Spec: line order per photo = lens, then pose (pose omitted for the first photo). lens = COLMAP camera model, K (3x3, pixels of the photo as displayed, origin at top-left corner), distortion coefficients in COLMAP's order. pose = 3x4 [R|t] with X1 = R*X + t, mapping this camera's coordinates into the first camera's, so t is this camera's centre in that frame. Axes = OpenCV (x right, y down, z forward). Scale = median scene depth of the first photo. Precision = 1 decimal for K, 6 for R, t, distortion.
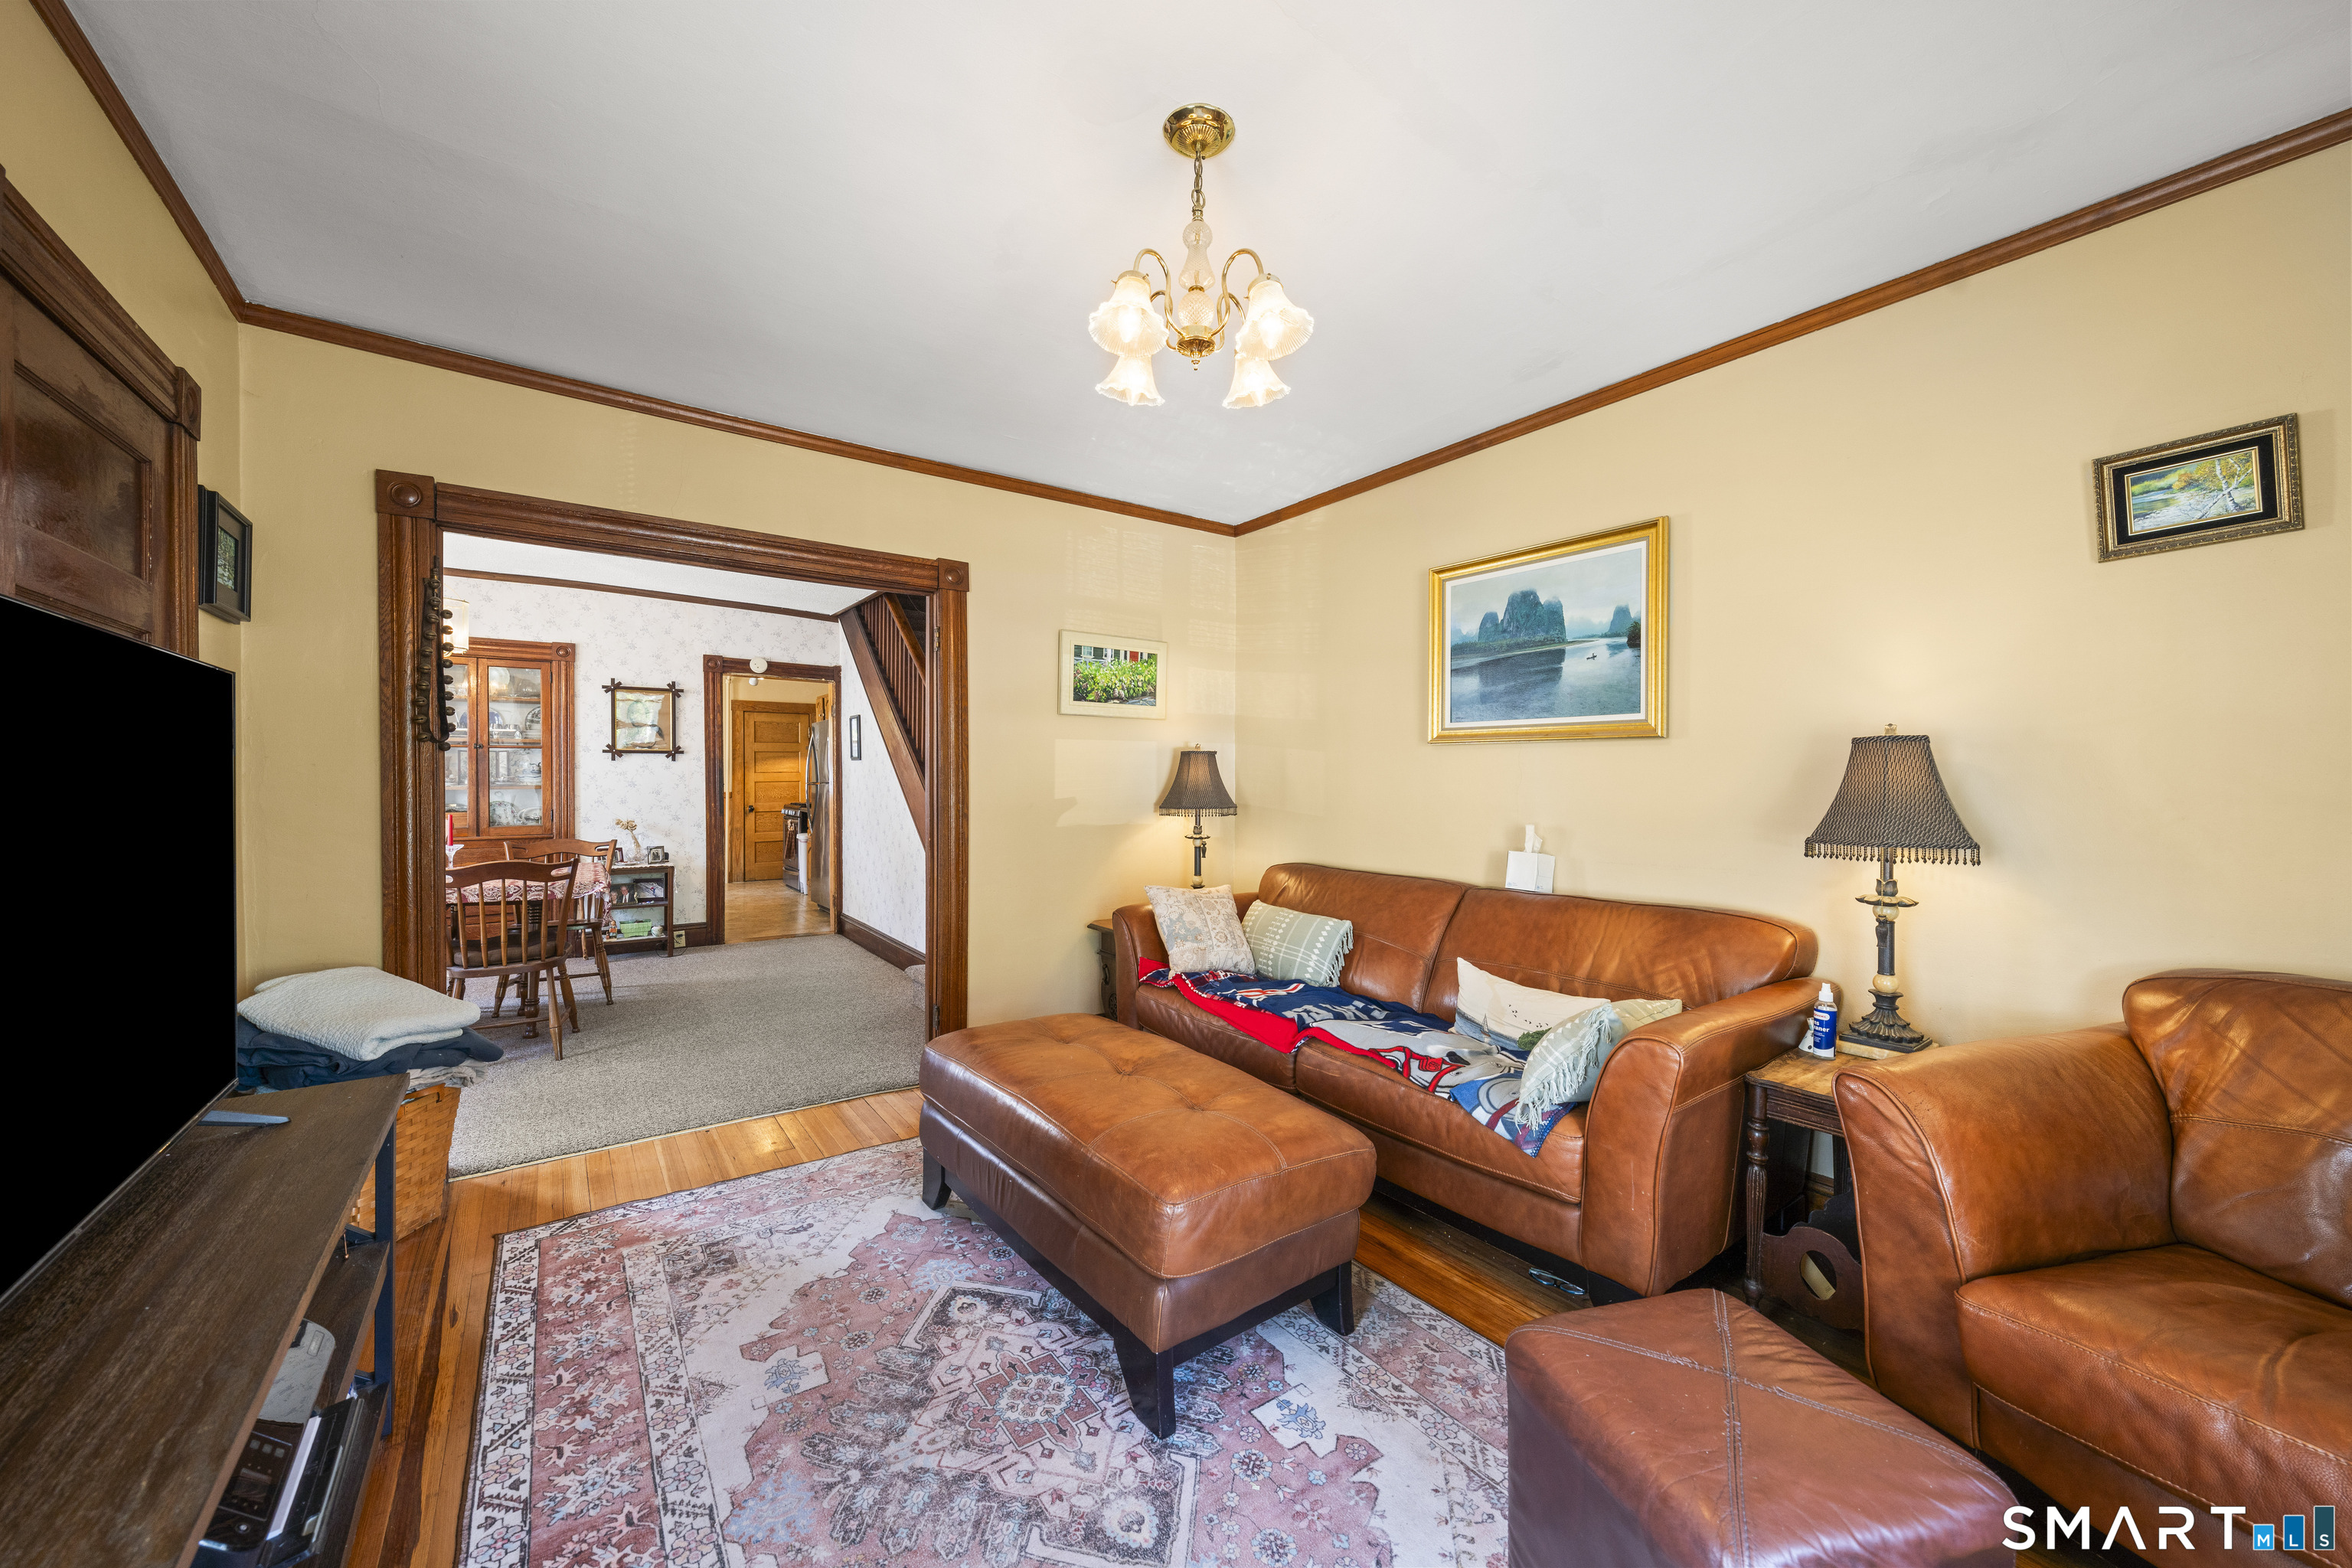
lens RADIAL K [[859.3, 0, 1175.5], [0, 859.3, 776.1], [0, 0, 1]] dist [-0.003192, 0.000842]
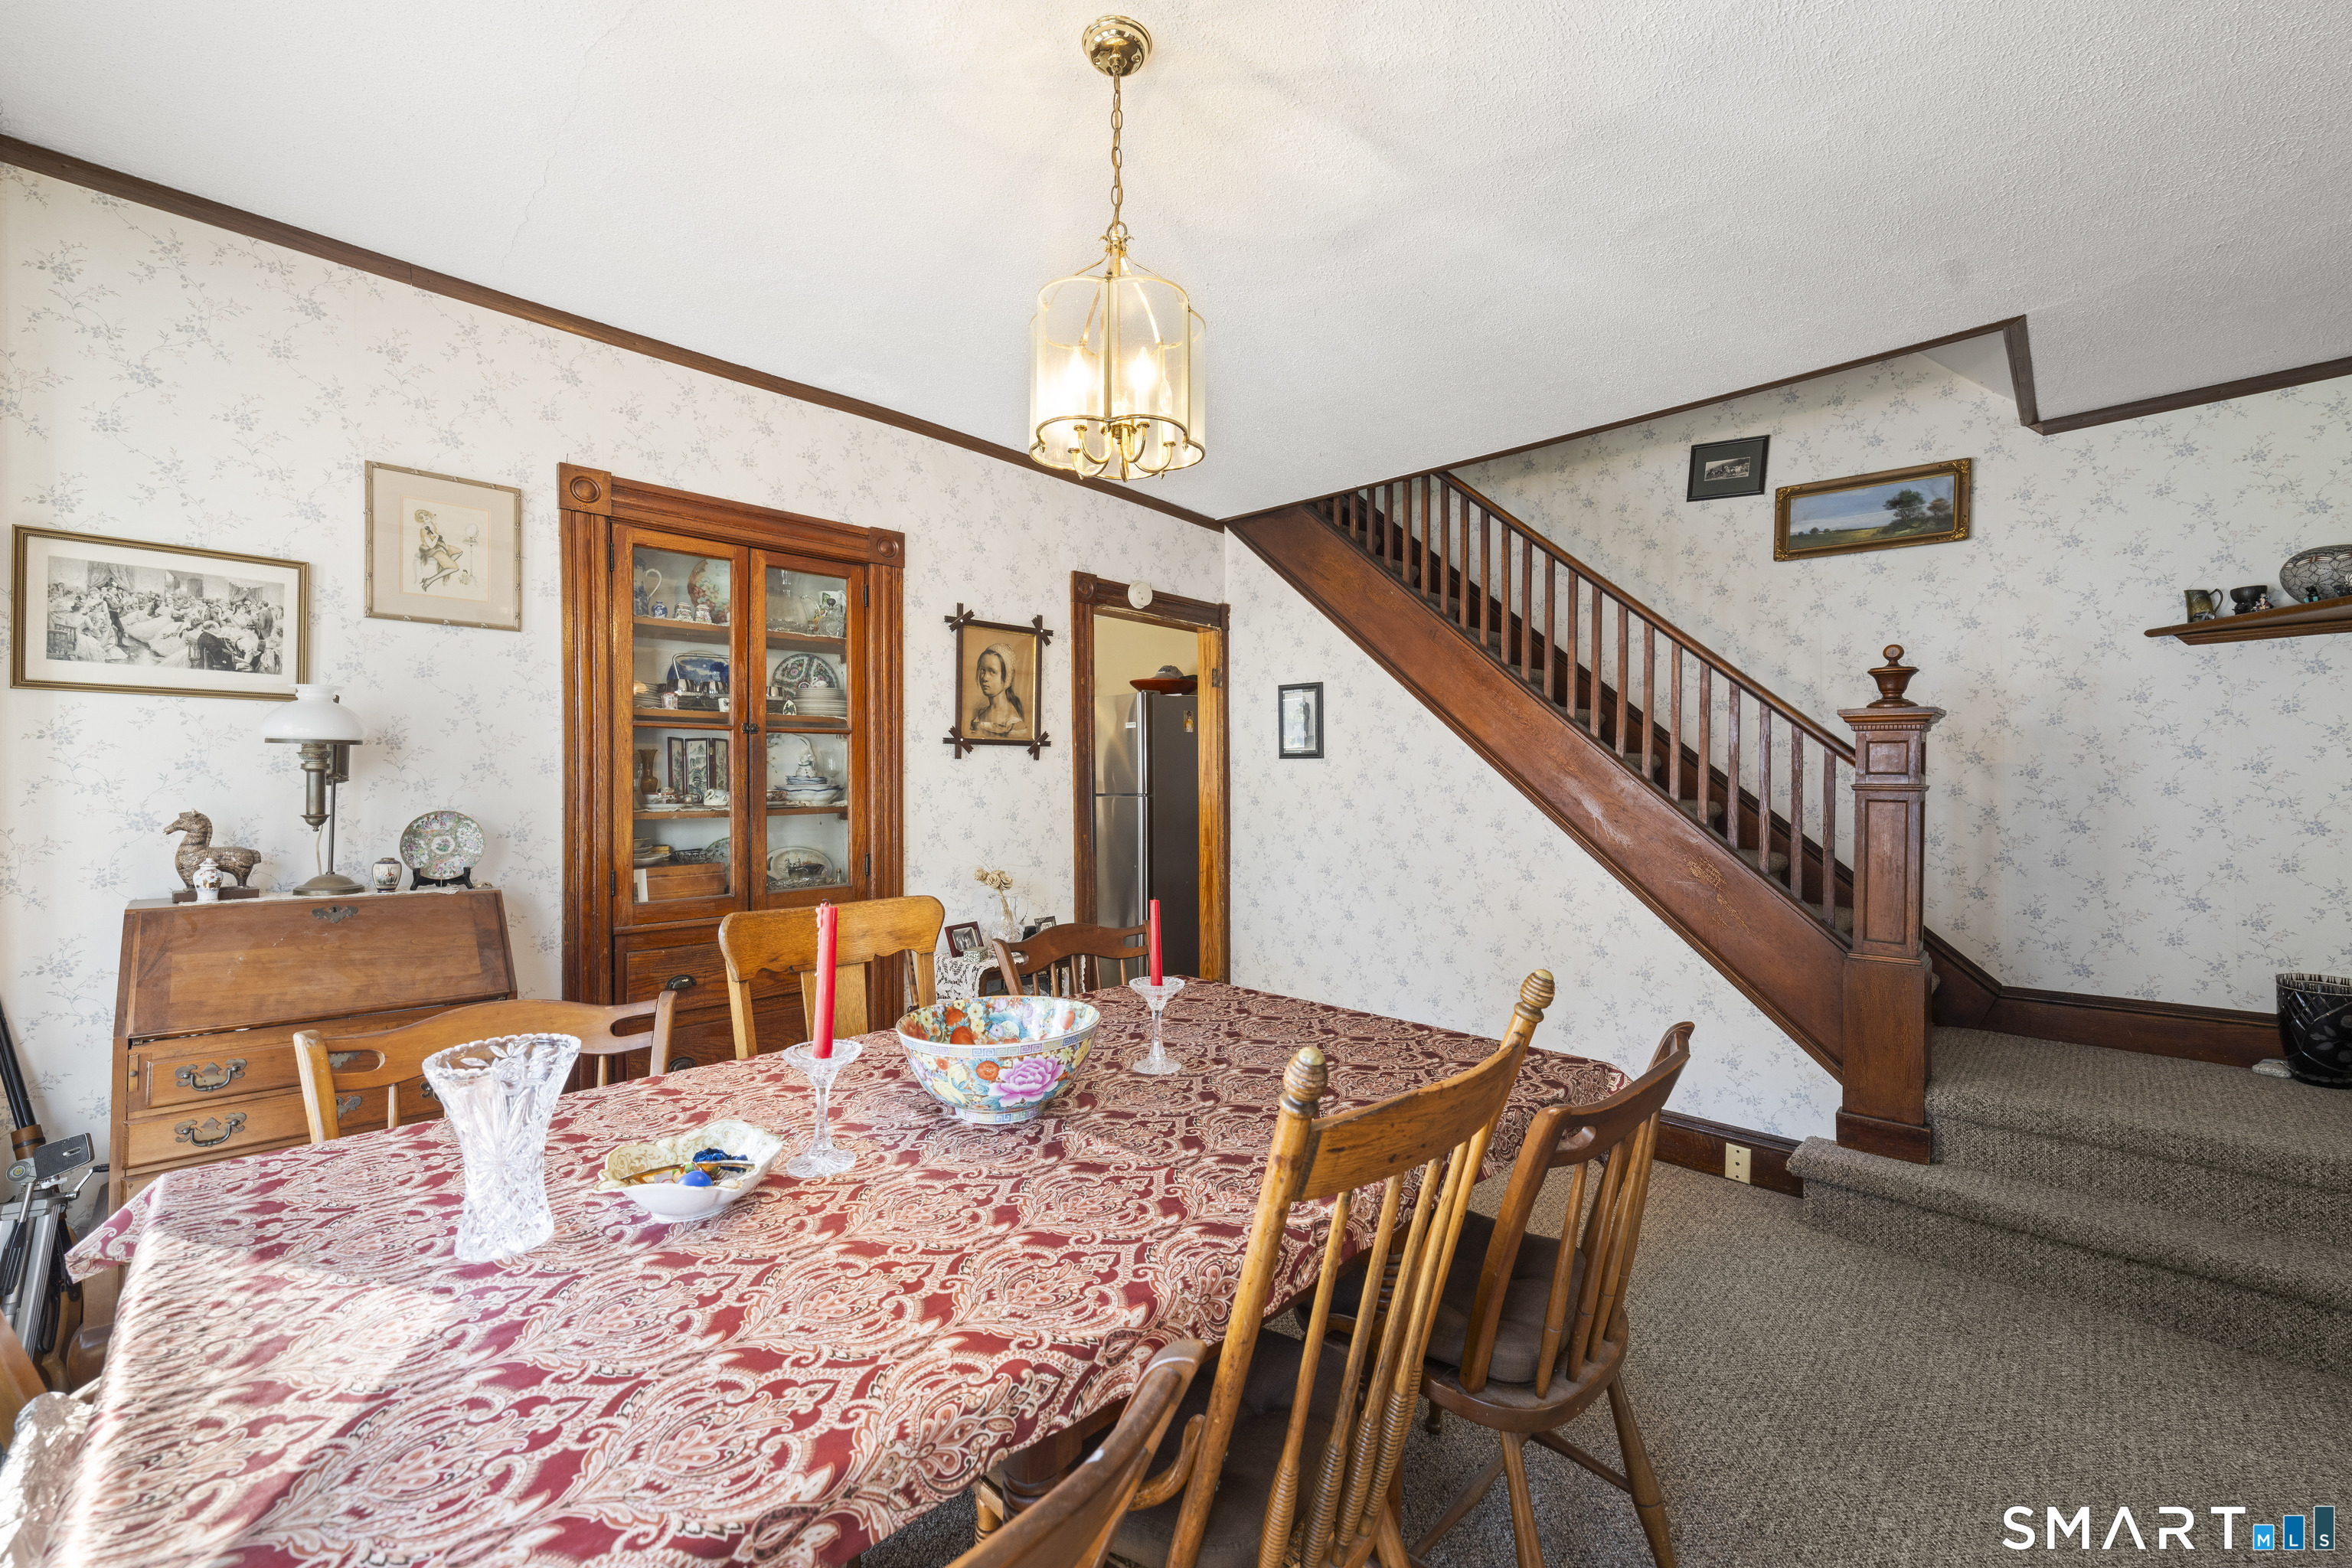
lens RADIAL K [[915.5, 0, 1180.4], [0, 915.5, 784.5], [0, 0, 1]] dist [0.001341, 0.000066]
pose [[0.993893, -0.003880, 0.110283, -0.588771], [0.003490, 0.999987, 0.003723, -0.003543], [-0.110296, -0.003315, 0.993893, 0.425028]]
